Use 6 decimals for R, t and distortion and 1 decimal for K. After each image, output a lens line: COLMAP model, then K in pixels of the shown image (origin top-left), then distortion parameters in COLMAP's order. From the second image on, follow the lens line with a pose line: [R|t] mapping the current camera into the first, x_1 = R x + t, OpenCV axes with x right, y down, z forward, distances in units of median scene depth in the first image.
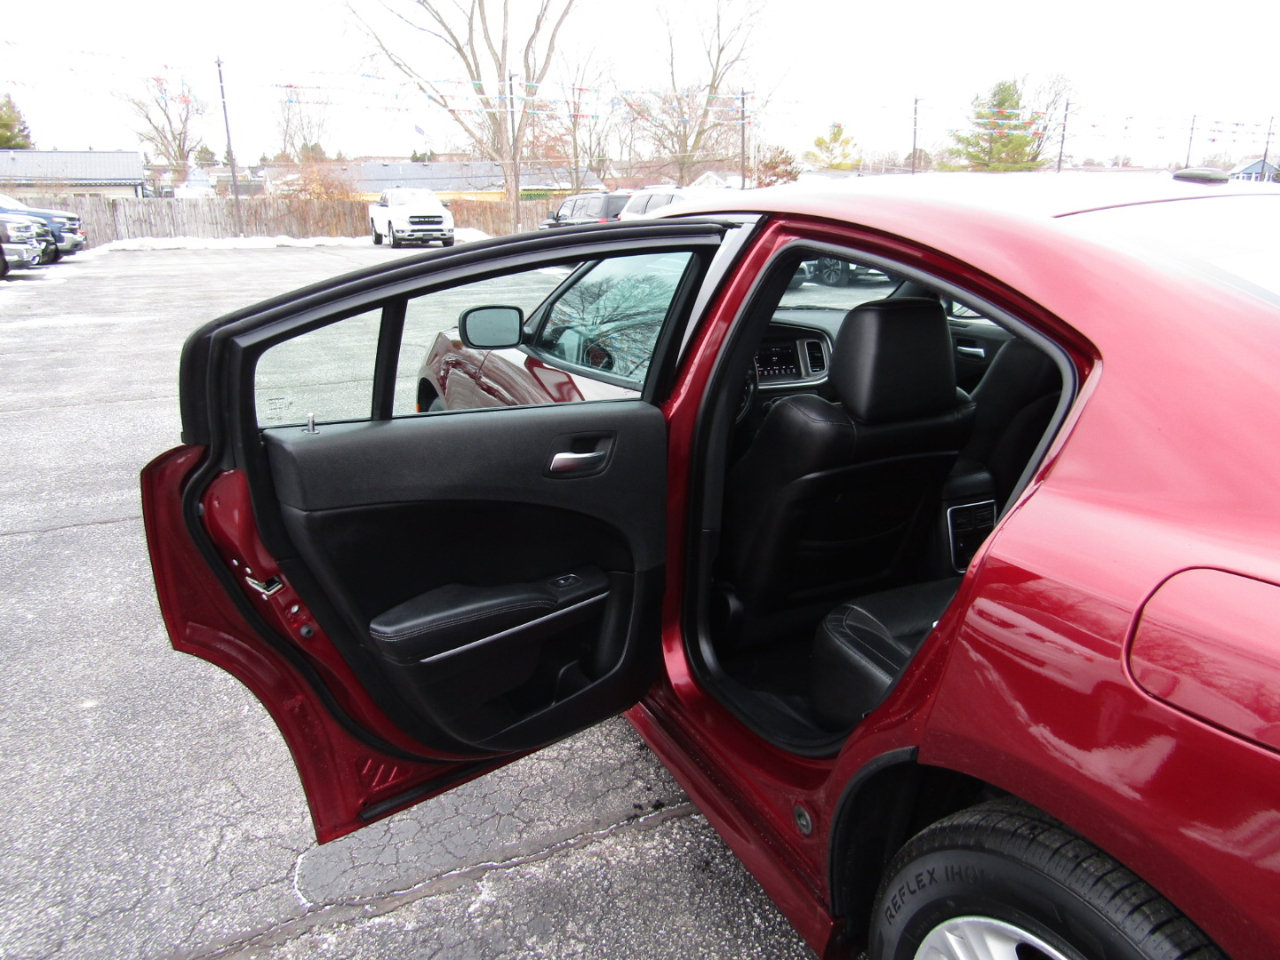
lens RADIAL K [[895.6, 0, 626.2], [0, 895.6, 497.0], [0, 0, 1]] dist [-0.016096, 0.003580]
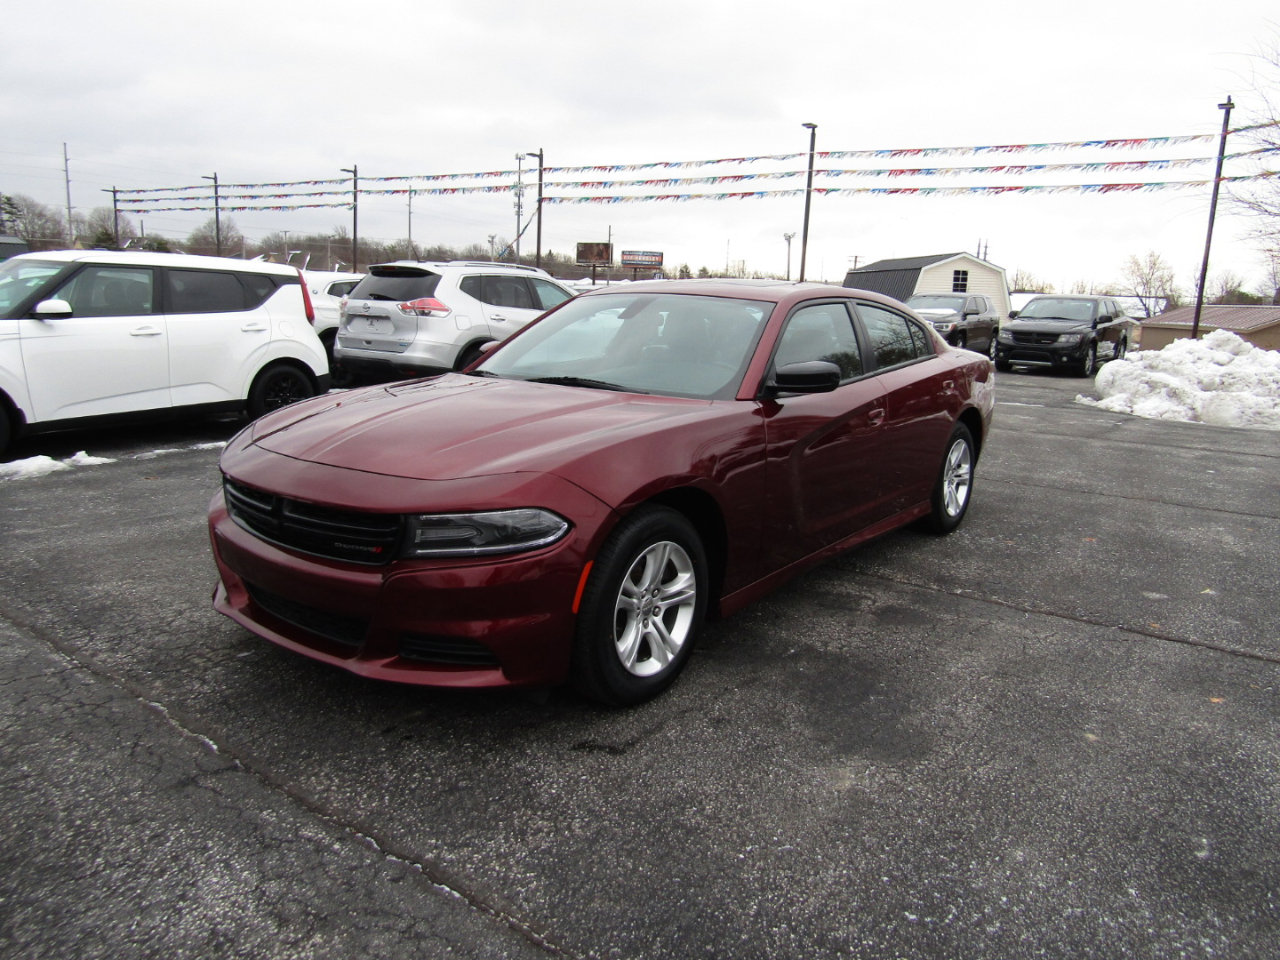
lens RADIAL K [[895.6, 0, 639.8], [0, 895.6, 475.0], [0, 0, 1]] dist [-0.016096, 0.003580]
pose [[-0.460914, -0.183237, 0.868322, -0.120025], [0.245060, 0.914127, 0.322983, -0.054328], [-0.852938, 0.361658, -0.376430, 0.170899]]
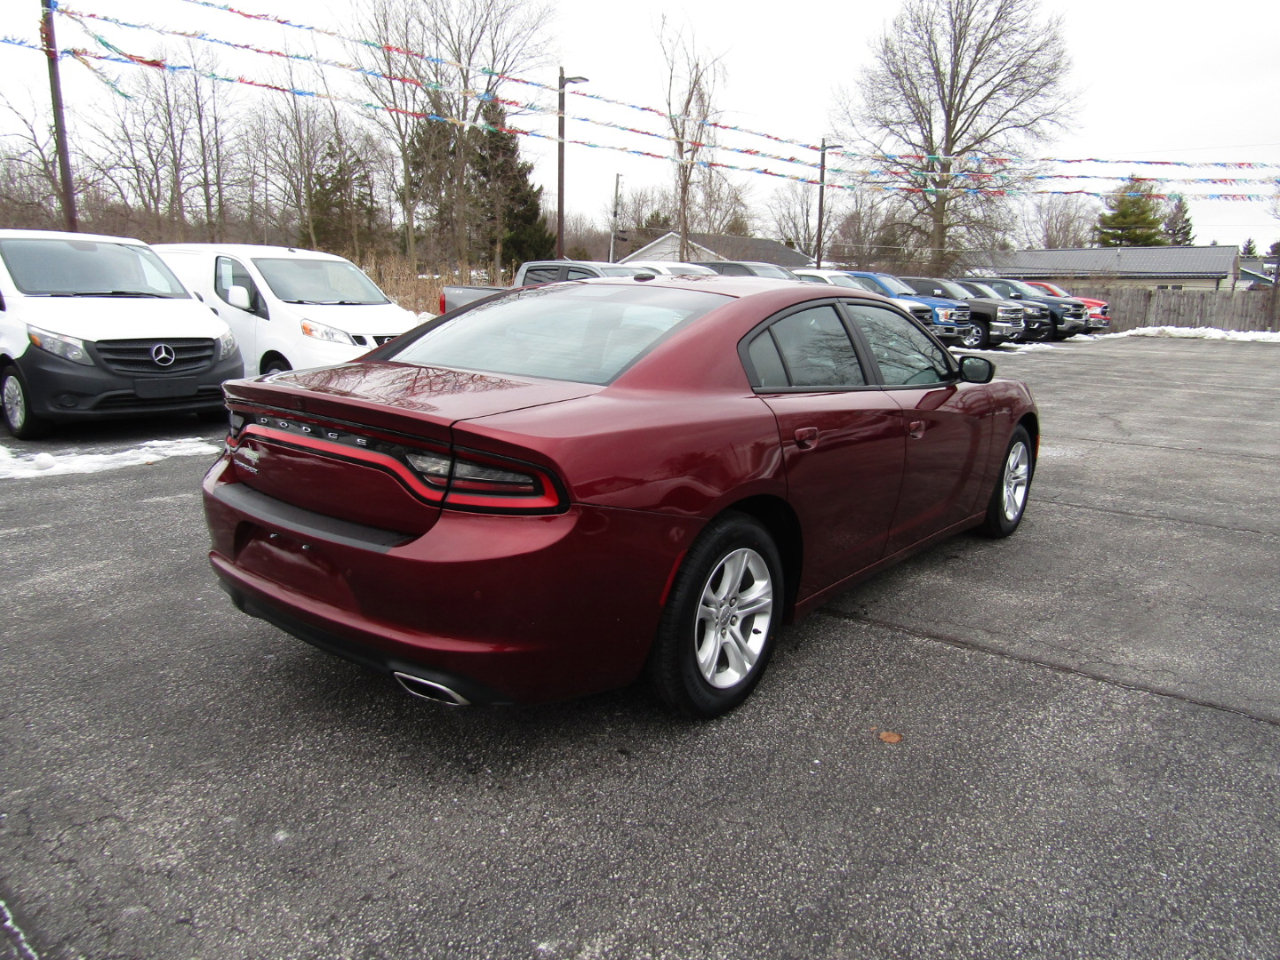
lens RADIAL K [[895.6, 0, 641.2], [0, 895.6, 484.3], [0, 0, 1]] dist [-0.016096, 0.003580]
pose [[0.444634, 0.198589, -0.873420, 0.137095], [-0.292429, 0.953866, 0.068012, 0.001116], [0.846632, 0.225173, 0.482194, -0.004085]]
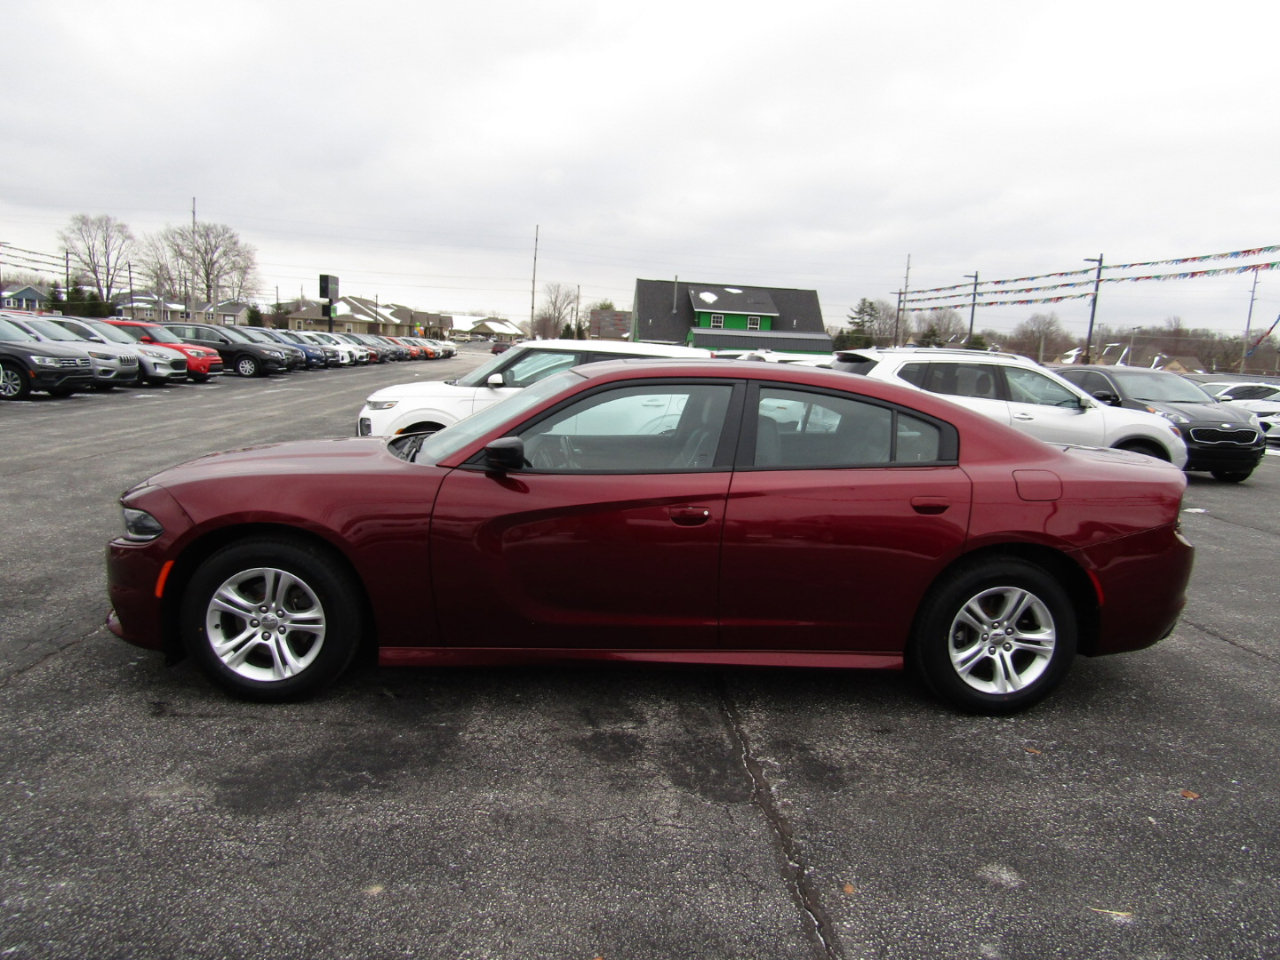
lens RADIAL K [[895.6, 0, 641.8], [0, 895.6, 475.7], [0, 0, 1]] dist [-0.016096, 0.003580]
pose [[0.371045, -0.100210, 0.923192, -0.125206], [0.239195, 0.970927, 0.009255, -0.011940], [-0.897280, 0.217389, 0.384227, 0.029358]]
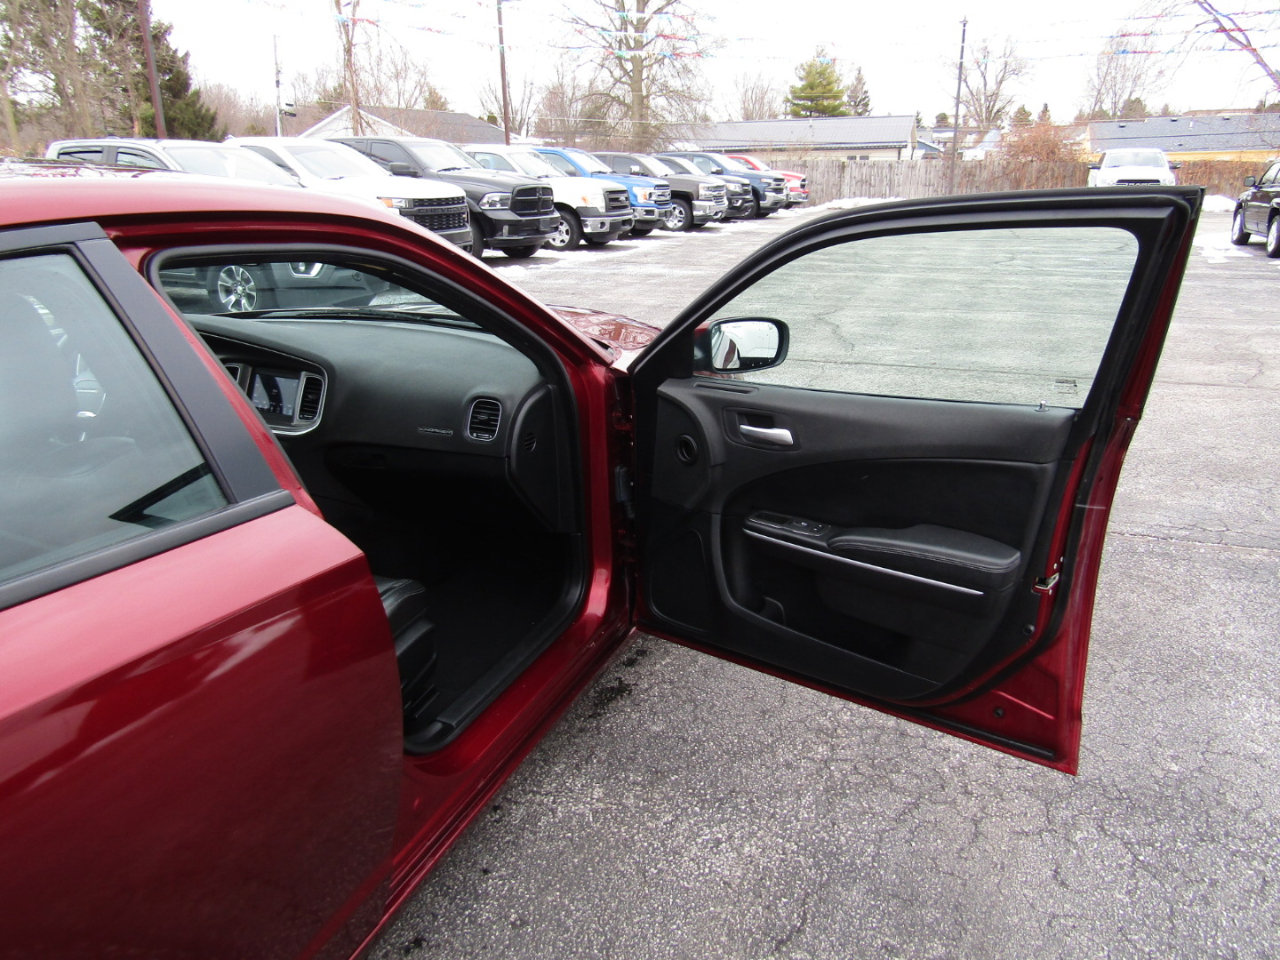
lens RADIAL K [[895.6, 0, 634.4], [0, 895.6, 484.9], [0, 0, 1]] dist [-0.016096, 0.003580]
pose [[0.689166, 0.237352, -0.684627, 0.082714], [-0.218290, 0.968943, 0.116183, -0.020248], [0.690941, 0.069378, 0.719574, 0.058226]]
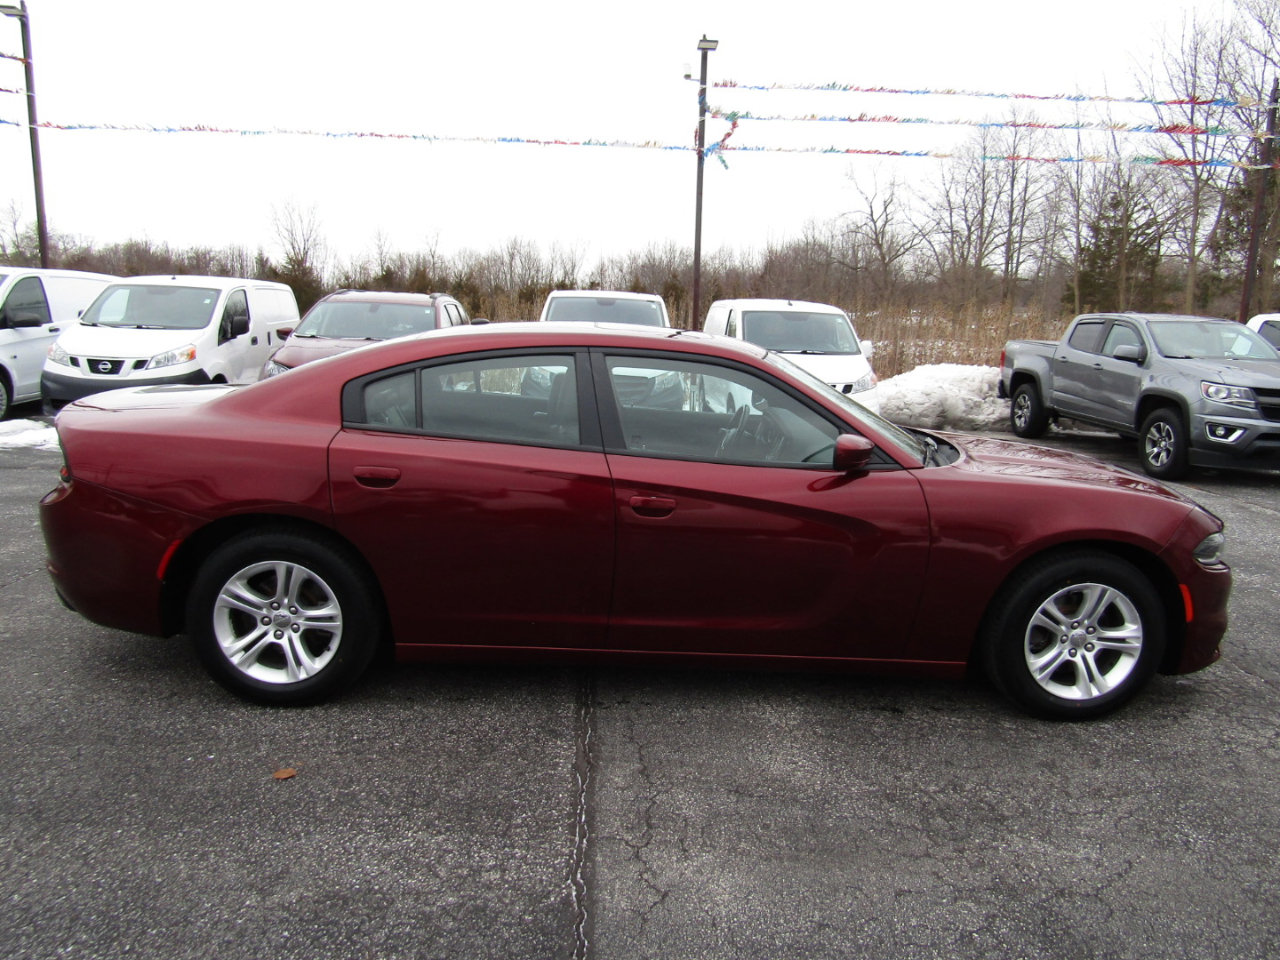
lens RADIAL K [[895.6, 0, 649.5], [0, 895.6, 478.1], [0, 0, 1]] dist [-0.016096, 0.003580]
pose [[-0.393267, 0.145706, -0.907806, 0.138063], [-0.308902, 0.909030, 0.279721, -0.039537], [0.865980, 0.390428, -0.312482, 0.113718]]
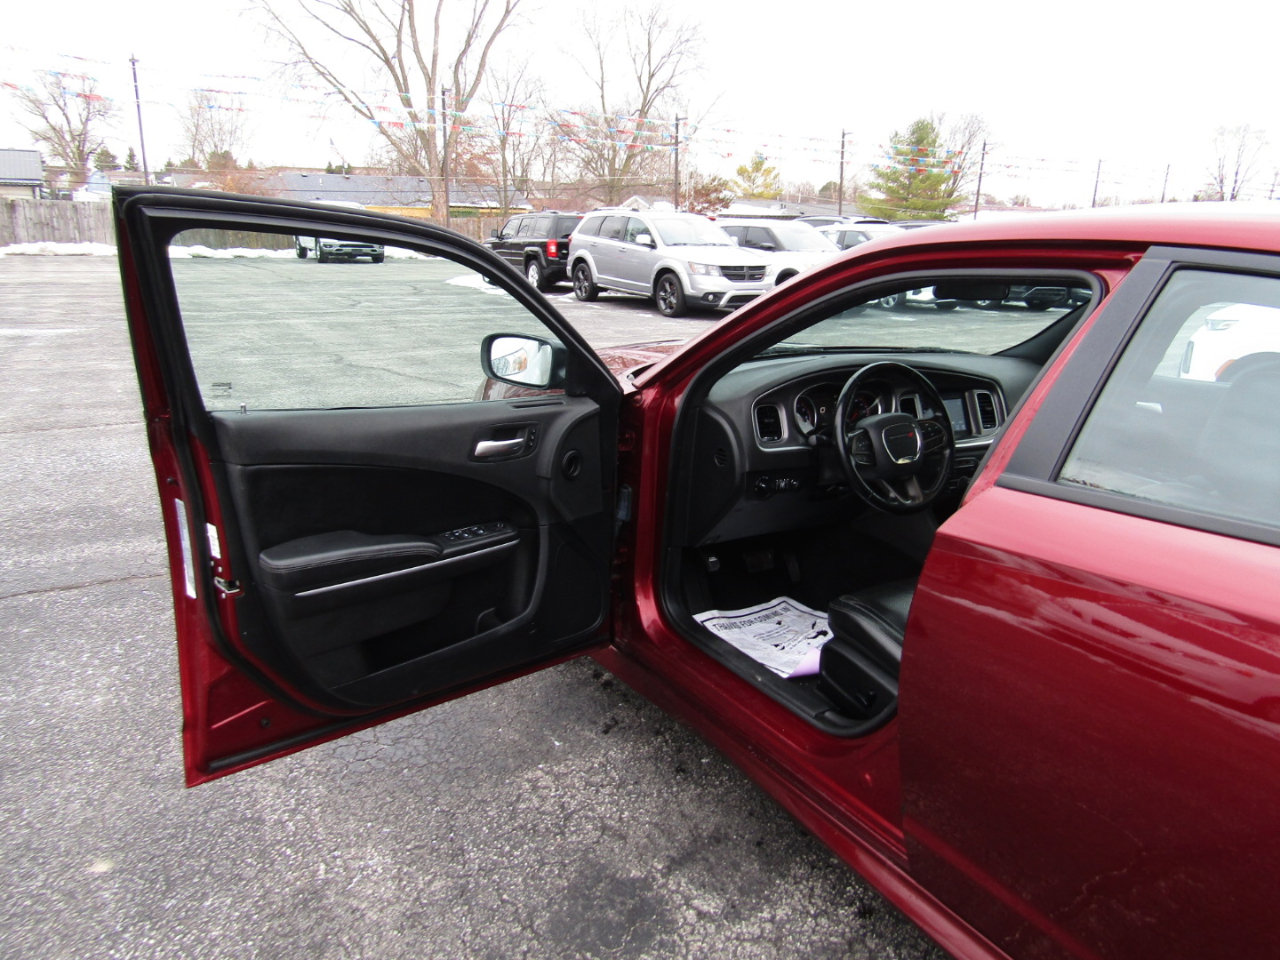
lens RADIAL K [[895.6, 0, 626.7], [0, 895.6, 499.5], [0, 0, 1]] dist [-0.016096, 0.003580]
pose [[0.995324, 0.007229, 0.096324, -0.023090], [-0.005258, 0.999772, -0.020702, -0.005794], [-0.096452, 0.020099, 0.995135, 0.020515]]
